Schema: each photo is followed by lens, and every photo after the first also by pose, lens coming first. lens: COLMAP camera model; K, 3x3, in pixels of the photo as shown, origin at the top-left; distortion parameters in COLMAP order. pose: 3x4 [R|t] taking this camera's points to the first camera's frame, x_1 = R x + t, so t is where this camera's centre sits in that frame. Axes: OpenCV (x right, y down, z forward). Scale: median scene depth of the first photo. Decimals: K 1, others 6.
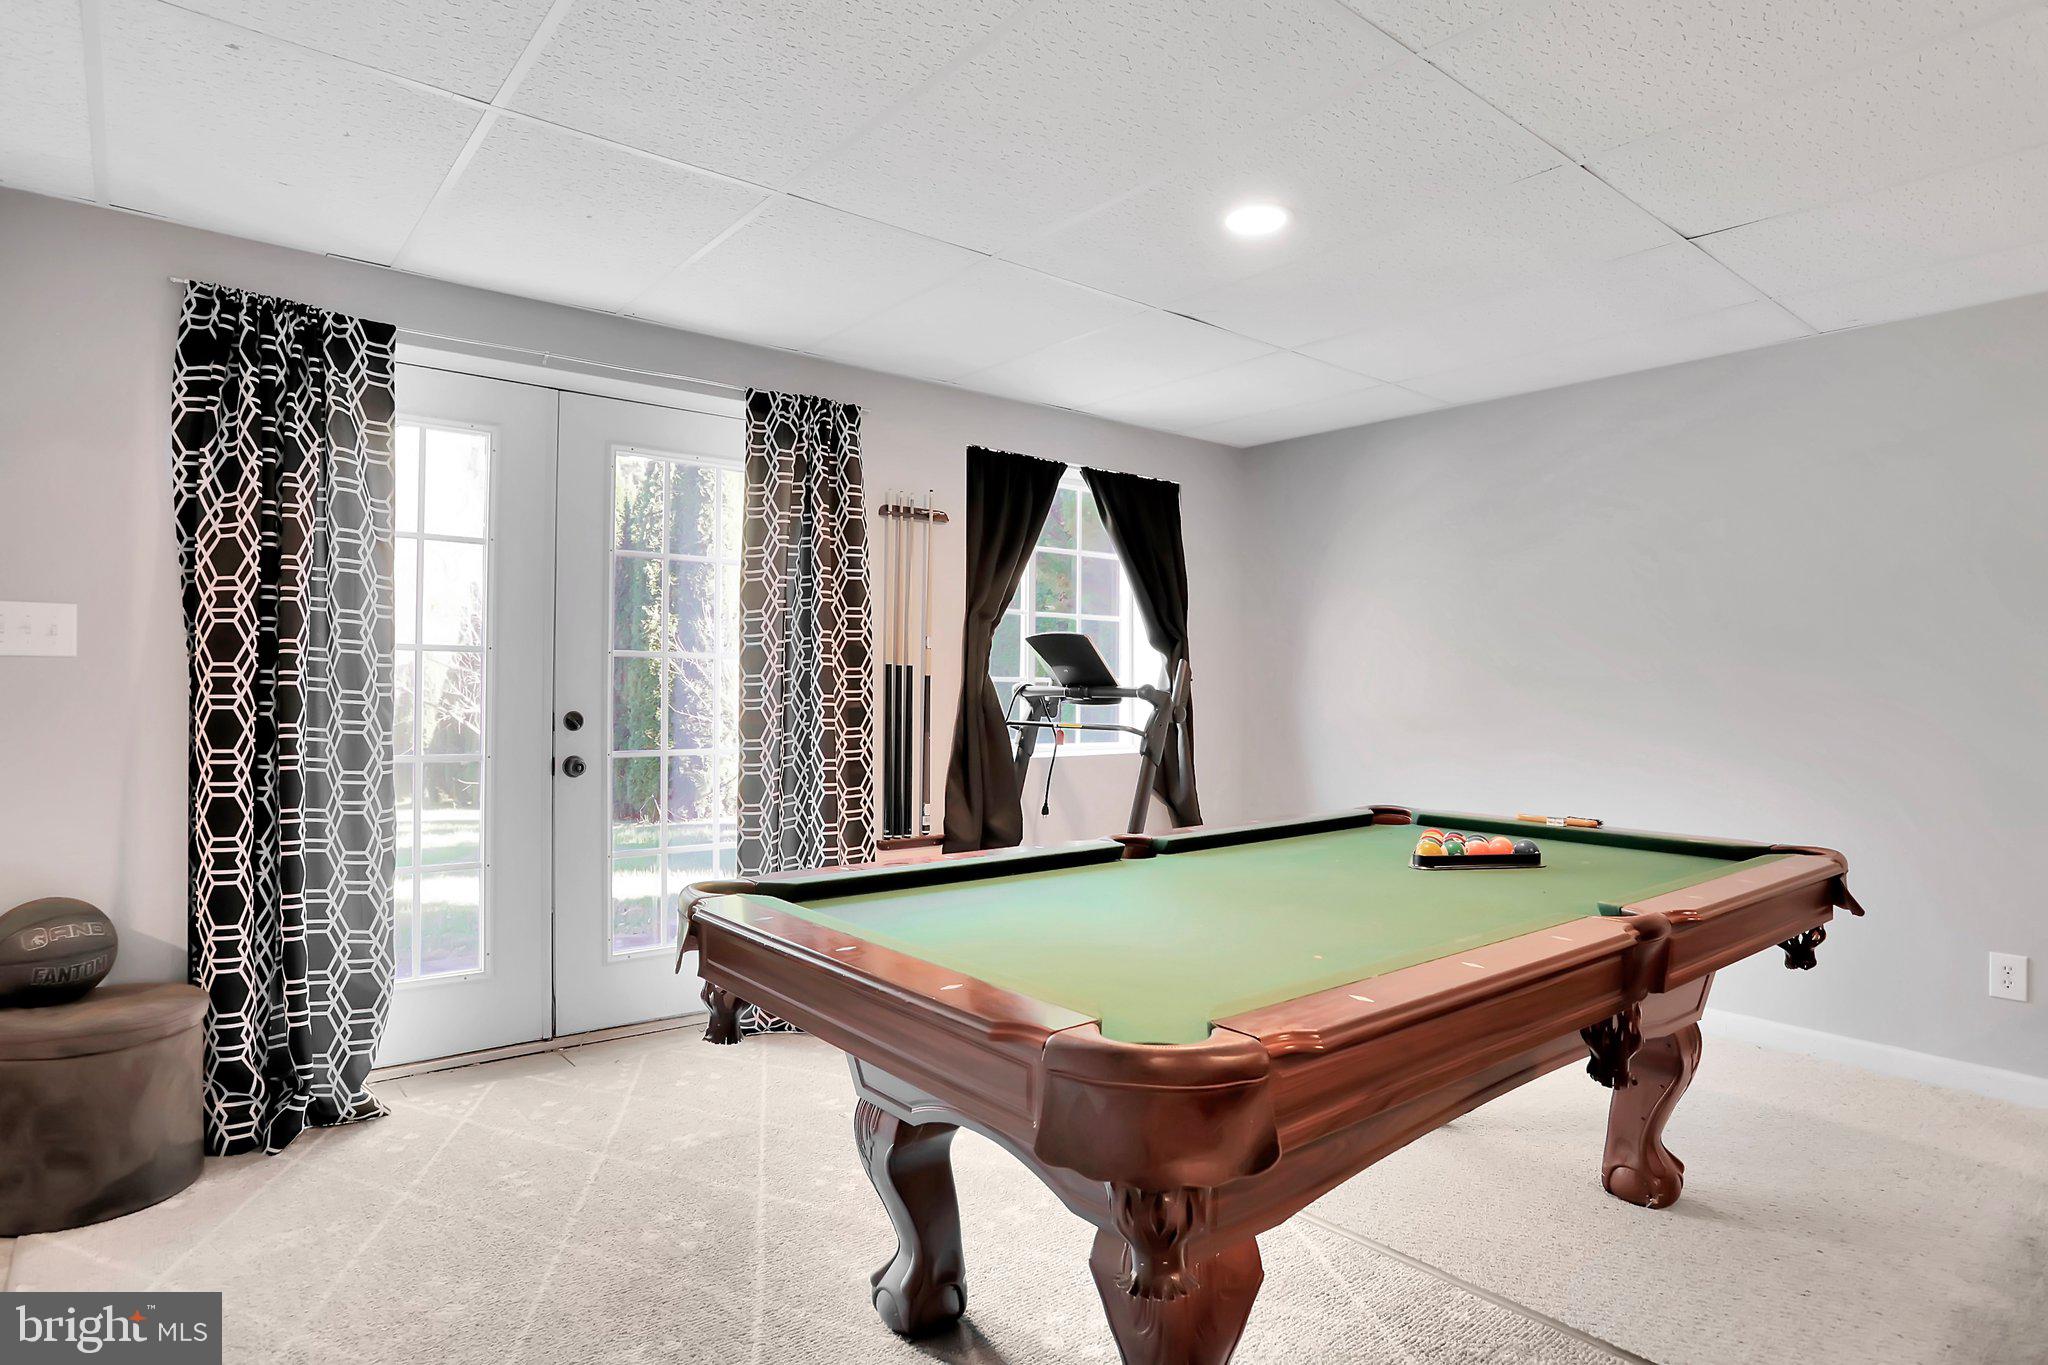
lens RADIAL K [[1143.6, 0, 1025.9], [0, 1143.6, 678.0], [0, 0, 1]] dist [-0.054866, 0.009681]
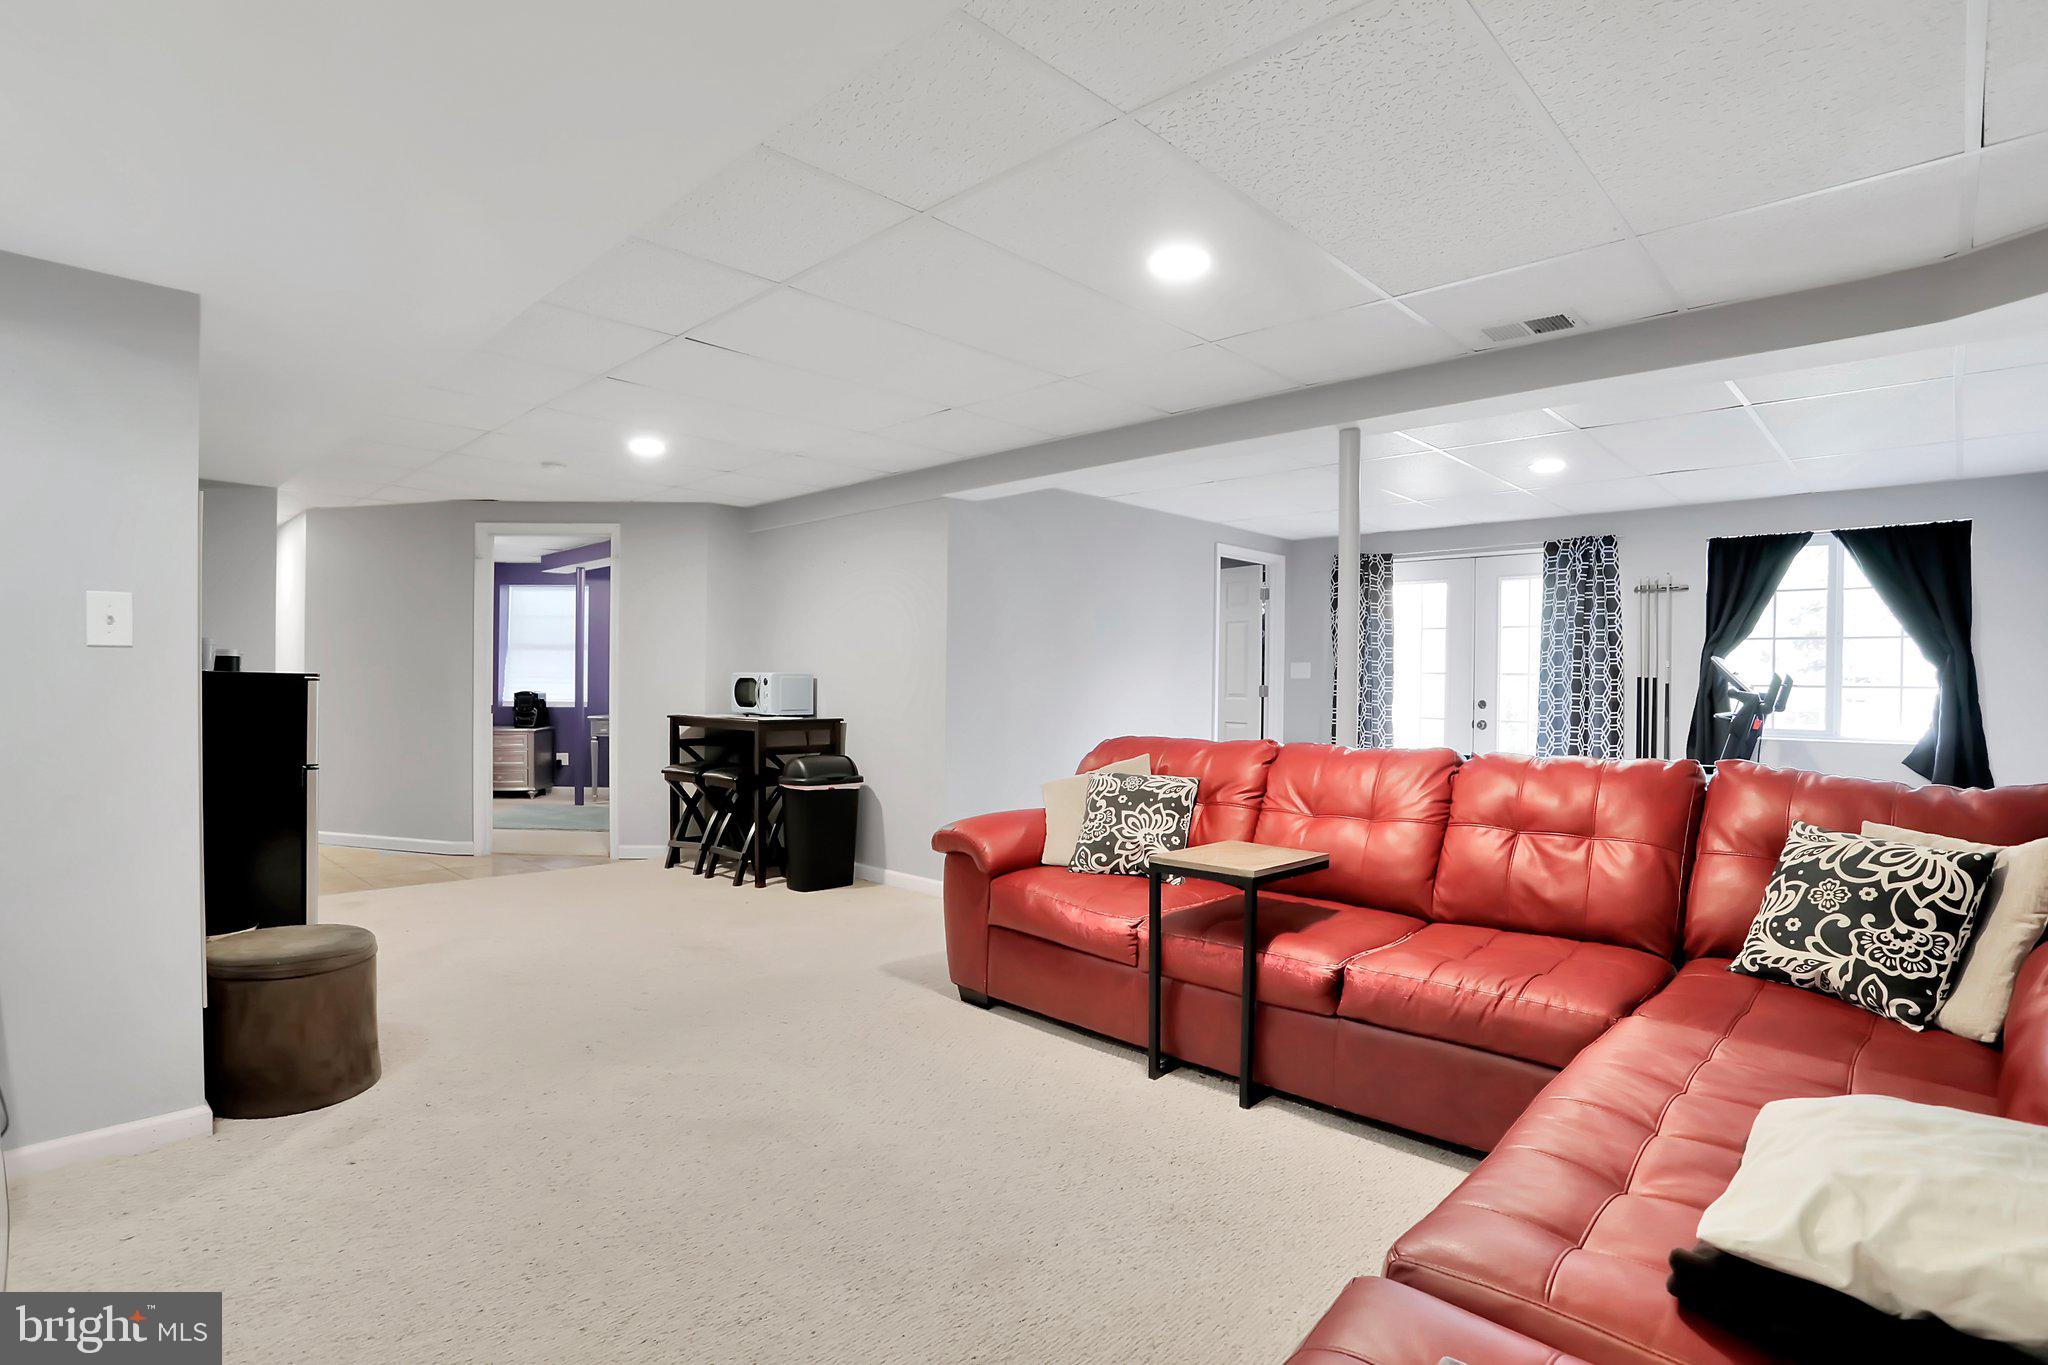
lens RADIAL K [[1015.3, 0, 1024.6], [0, 1015.3, 685.5], [0, 0, 1]] dist [-0.051273, 0.015438]
pose [[0.124545, -0.001032, -0.992213, 1.318861], [0.002301, 0.999997, -0.000751, -0.000333], [0.992211, -0.002190, 0.124547, -0.129455]]
